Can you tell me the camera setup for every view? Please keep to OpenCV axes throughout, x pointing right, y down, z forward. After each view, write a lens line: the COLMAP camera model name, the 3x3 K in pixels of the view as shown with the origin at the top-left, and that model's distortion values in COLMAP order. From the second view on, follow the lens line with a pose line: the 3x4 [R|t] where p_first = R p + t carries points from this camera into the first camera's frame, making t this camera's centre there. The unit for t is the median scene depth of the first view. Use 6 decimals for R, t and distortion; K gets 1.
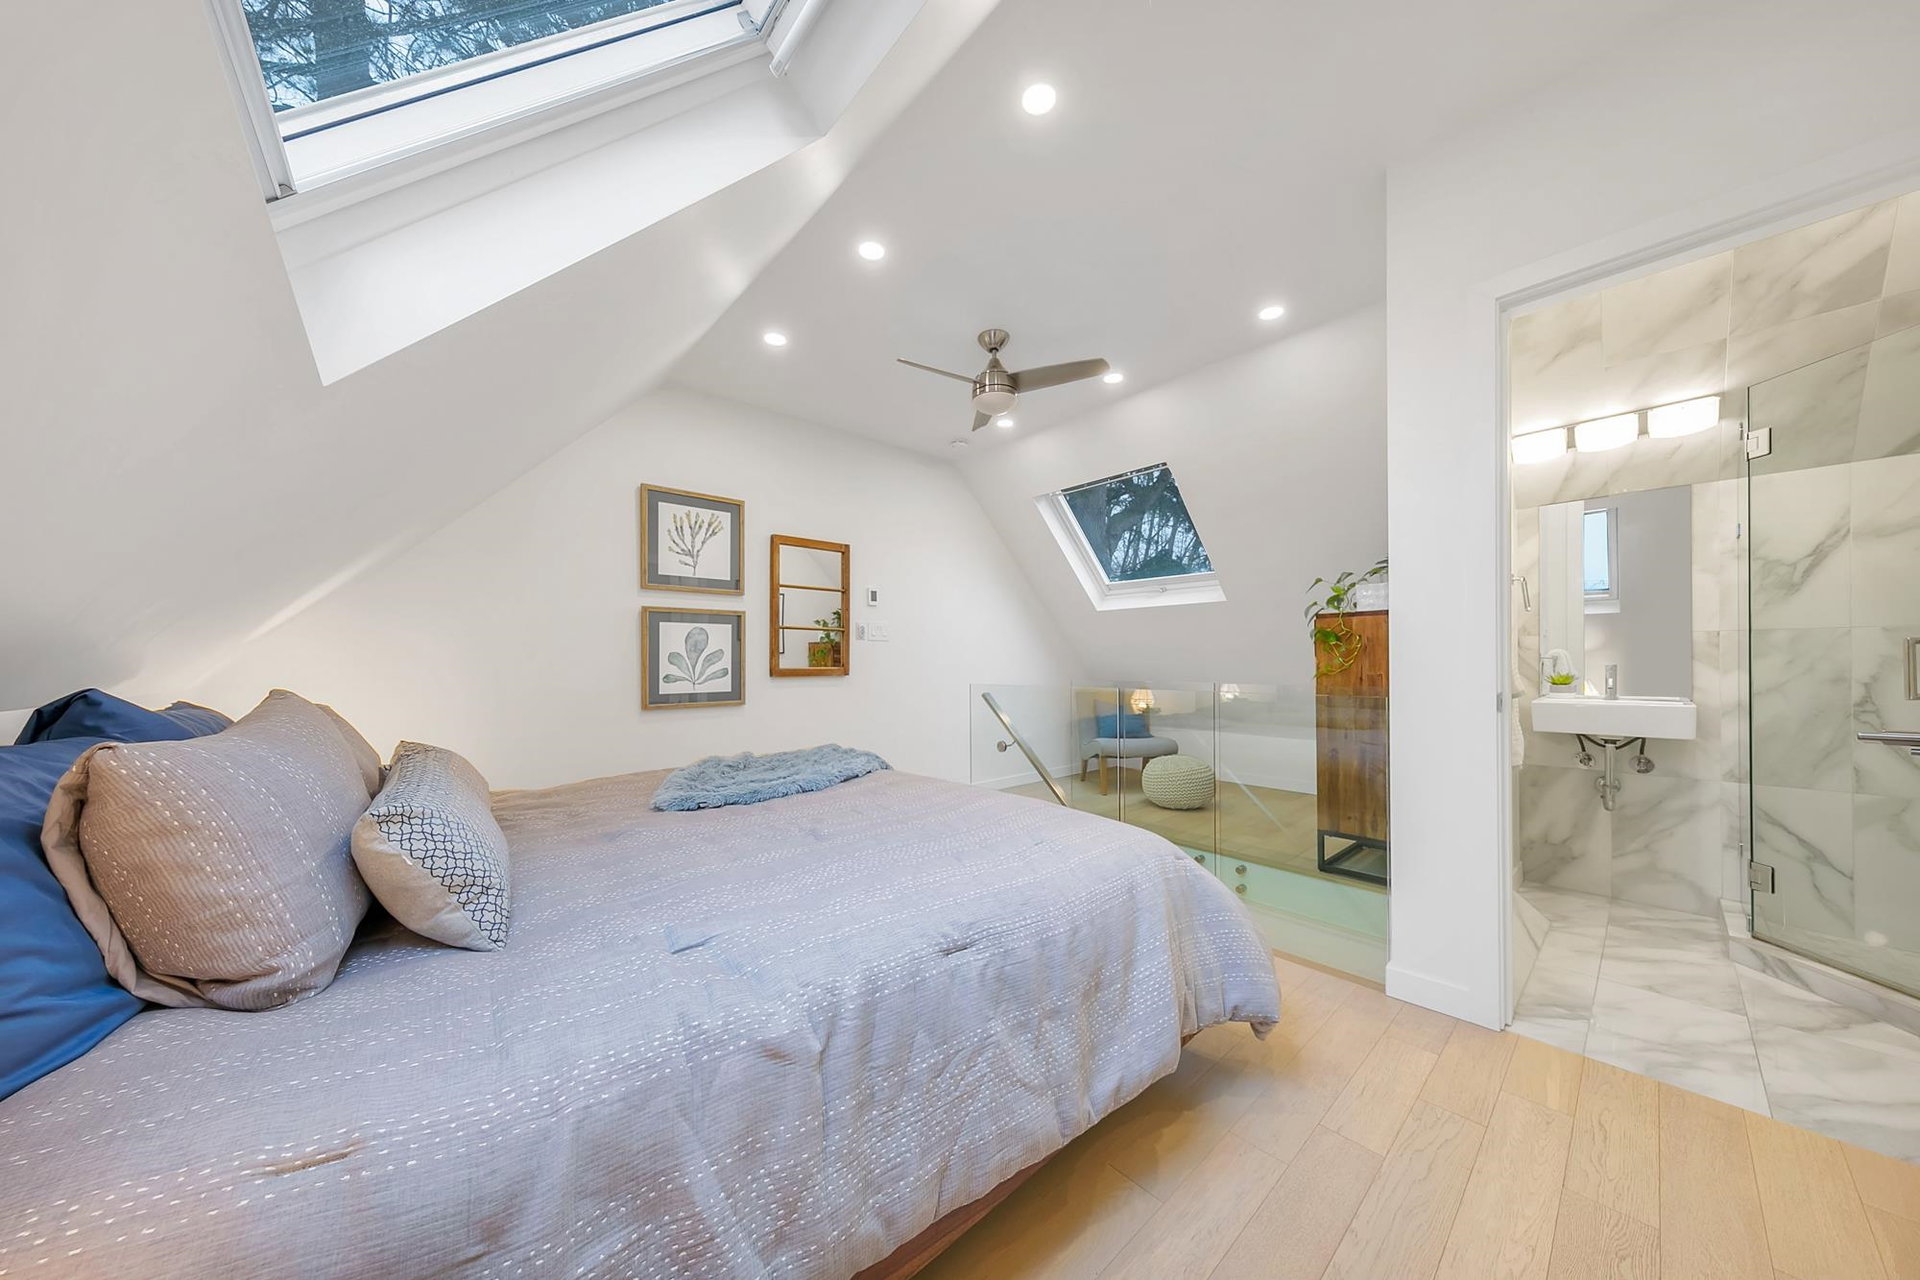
lens RADIAL K [[617.2, 0, 955.5], [0, 617.2, 657.0], [0, 0, 1]] dist [0.002482, 0.000017]
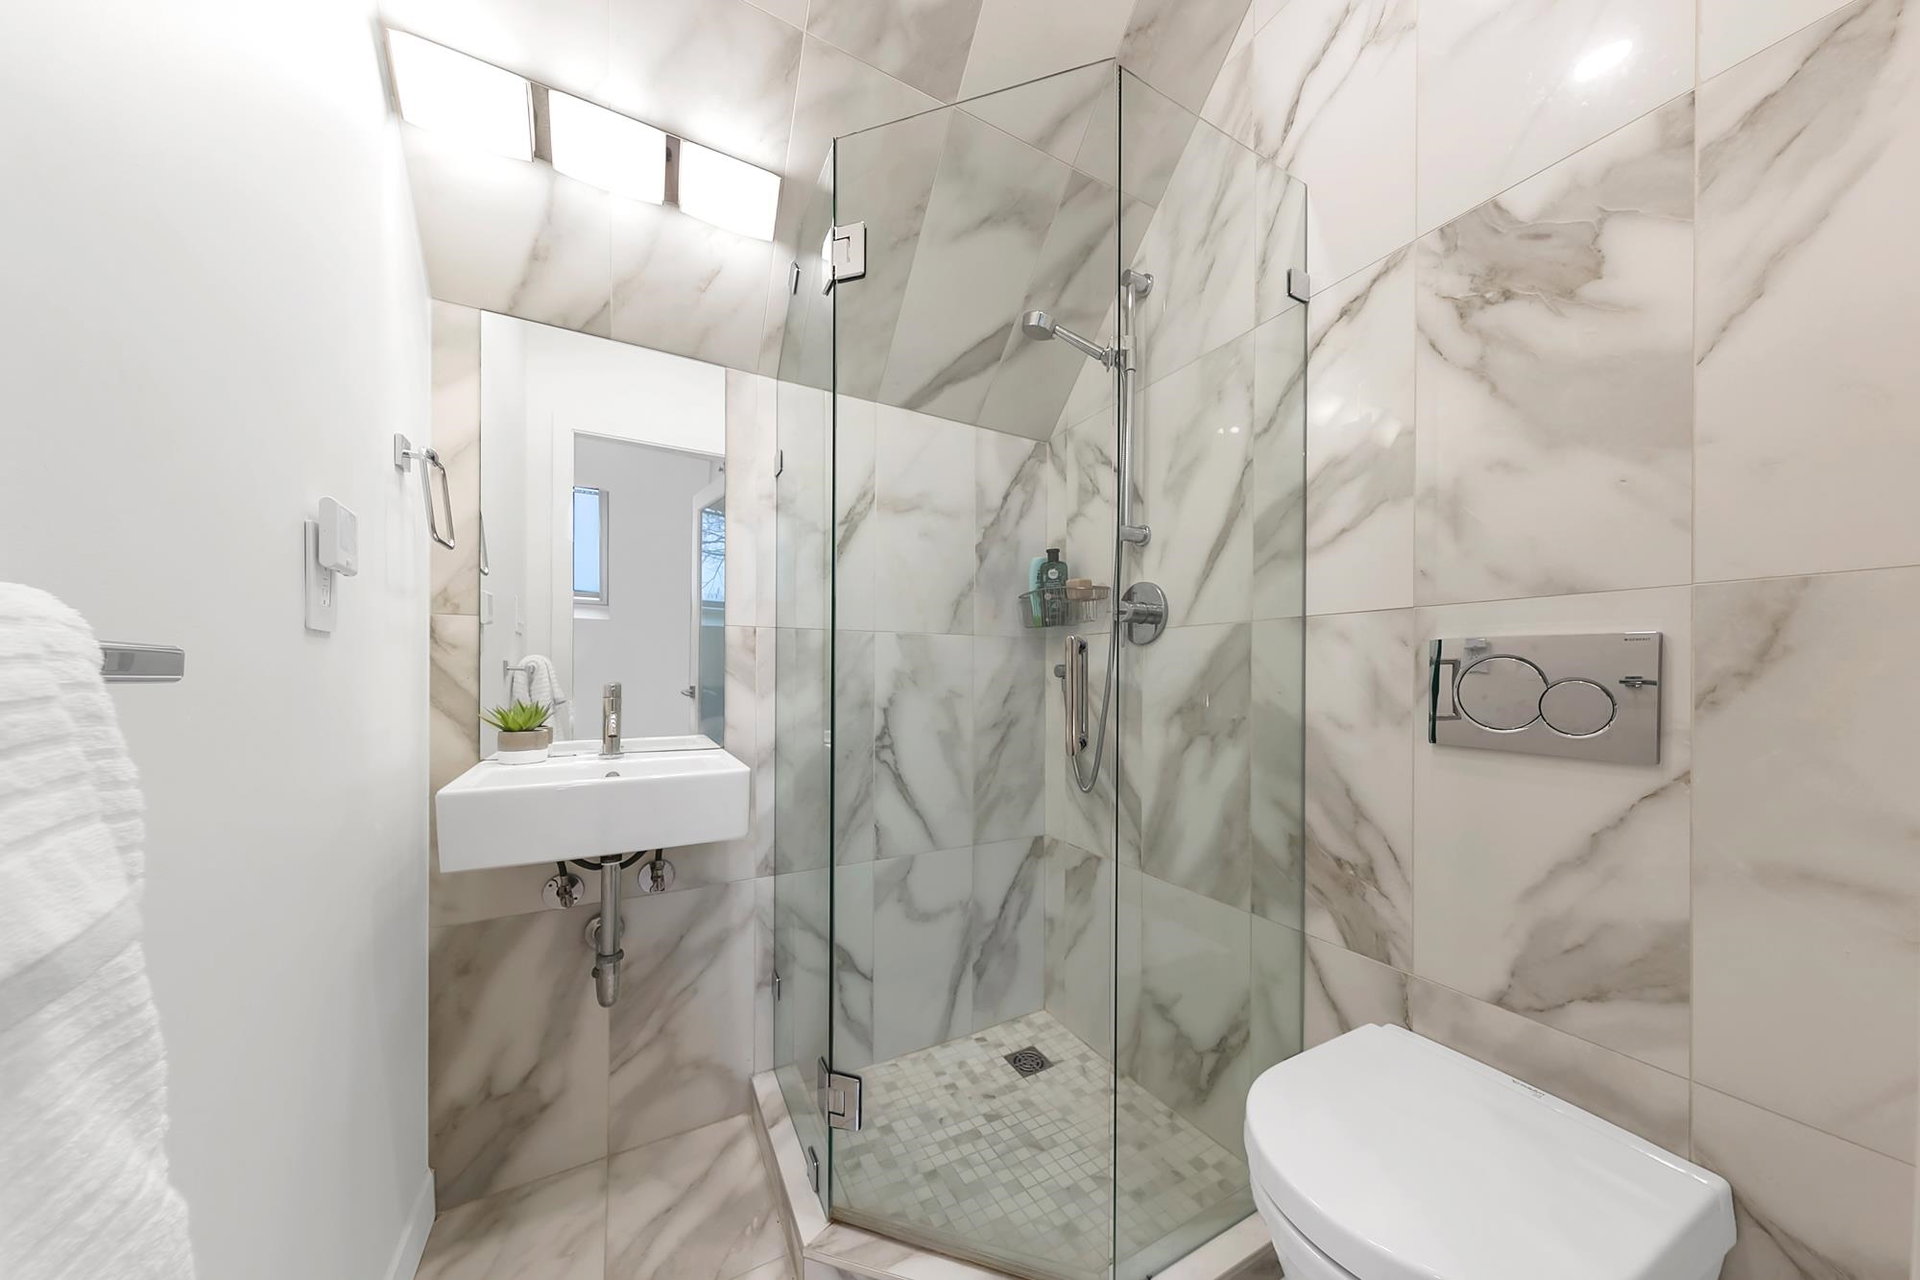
lens RADIAL K [[617.2, 0, 961.7], [0, 617.2, 678.2], [0, 0, 1]] dist [0.002482, 0.000017]
pose [[0.219229, -0.002774, 0.975669, 0.664313], [-0.012737, 0.999903, 0.005705, 0.001238], [-0.975590, -0.013678, 0.219173, 0.643707]]
